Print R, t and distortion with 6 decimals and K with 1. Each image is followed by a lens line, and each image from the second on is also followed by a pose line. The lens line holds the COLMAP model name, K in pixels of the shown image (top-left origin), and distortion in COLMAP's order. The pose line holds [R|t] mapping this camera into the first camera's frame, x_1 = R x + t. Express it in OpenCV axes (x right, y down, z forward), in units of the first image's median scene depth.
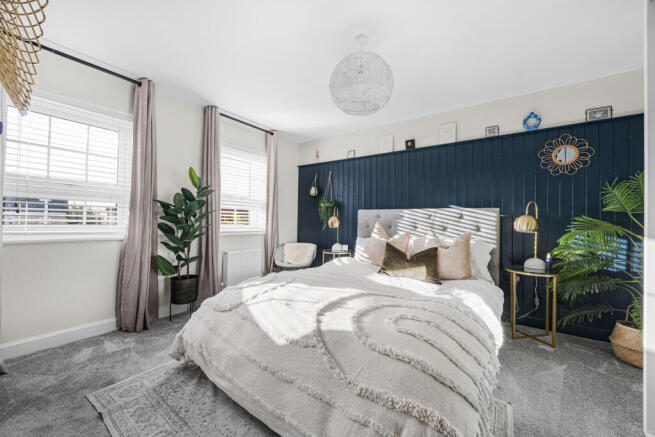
lens RADIAL K [[256.0, 0, 329.8], [0, 256.0, 220.1], [0, 0, 1]] dist [0.001613, -0.000182]
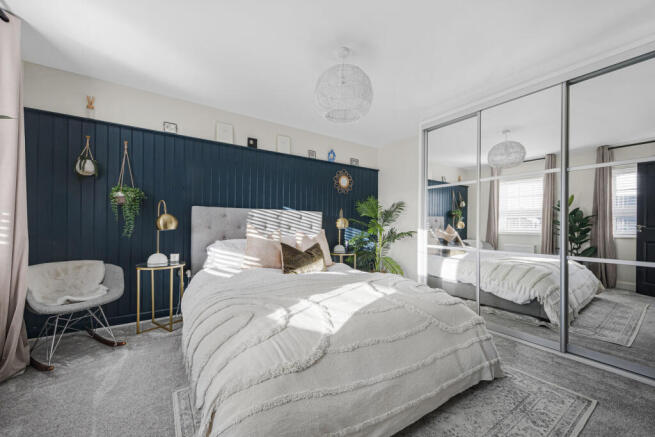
lens RADIAL K [[256.0, 0, 330.1], [0, 256.0, 221.5], [0, 0, 1]] dist [0.001613, -0.000182]
pose [[0.344868, -0.006238, 0.938631, -0.552663], [-0.014704, 0.999819, 0.012047, -0.009908], [-0.938536, -0.017956, 0.344714, 0.403508]]
